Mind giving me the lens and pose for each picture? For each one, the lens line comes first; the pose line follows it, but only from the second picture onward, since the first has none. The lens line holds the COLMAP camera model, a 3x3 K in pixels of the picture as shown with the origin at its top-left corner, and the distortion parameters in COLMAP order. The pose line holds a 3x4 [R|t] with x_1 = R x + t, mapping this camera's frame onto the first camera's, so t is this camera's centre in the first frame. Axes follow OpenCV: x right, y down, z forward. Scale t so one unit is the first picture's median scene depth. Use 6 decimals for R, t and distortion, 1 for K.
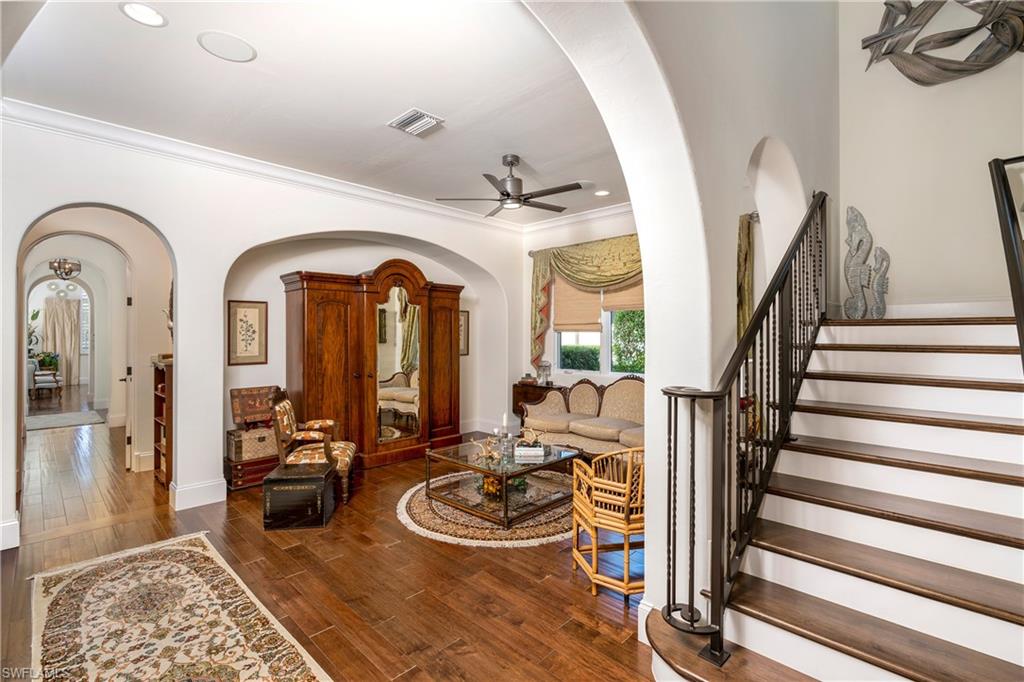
lens RADIAL K [[470.1, 0, 512.0], [0, 470.1, 341.0], [0, 0, 1]] dist [-0.023446, 0.000020]
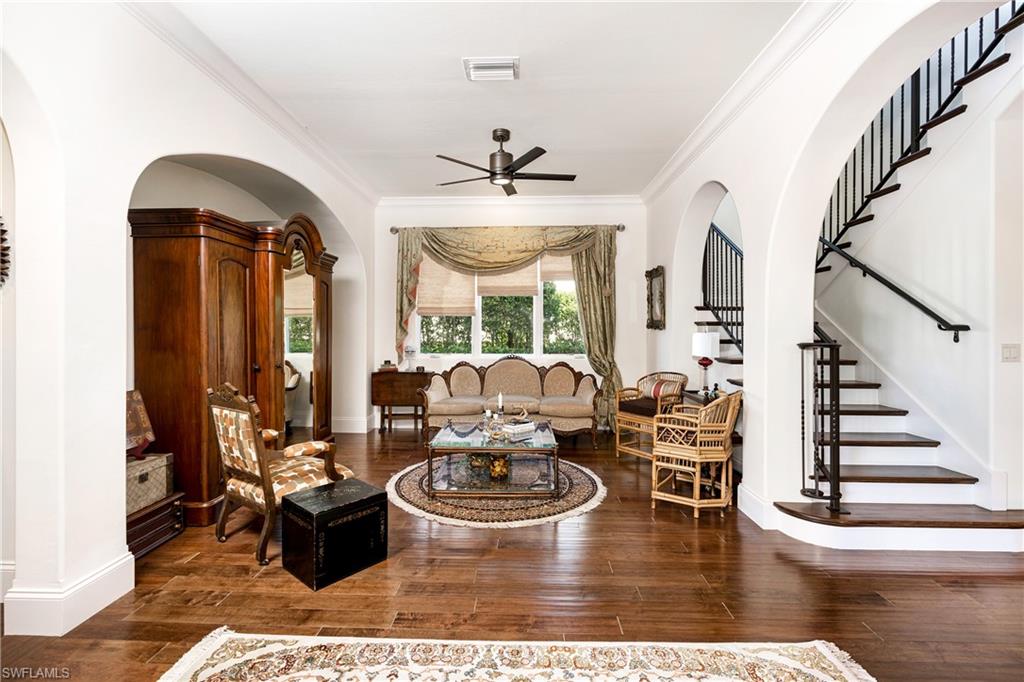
lens RADIAL K [[470.1, 0, 512.0], [0, 470.1, 341.0], [0, 0, 1]] dist [-0.023446, 0.000020]
pose [[0.733827, -0.014159, 0.679188, -0.736365], [0.004888, 0.999867, 0.015563, 0.033410], [-0.679318, -0.008101, 0.733799, 0.296699]]
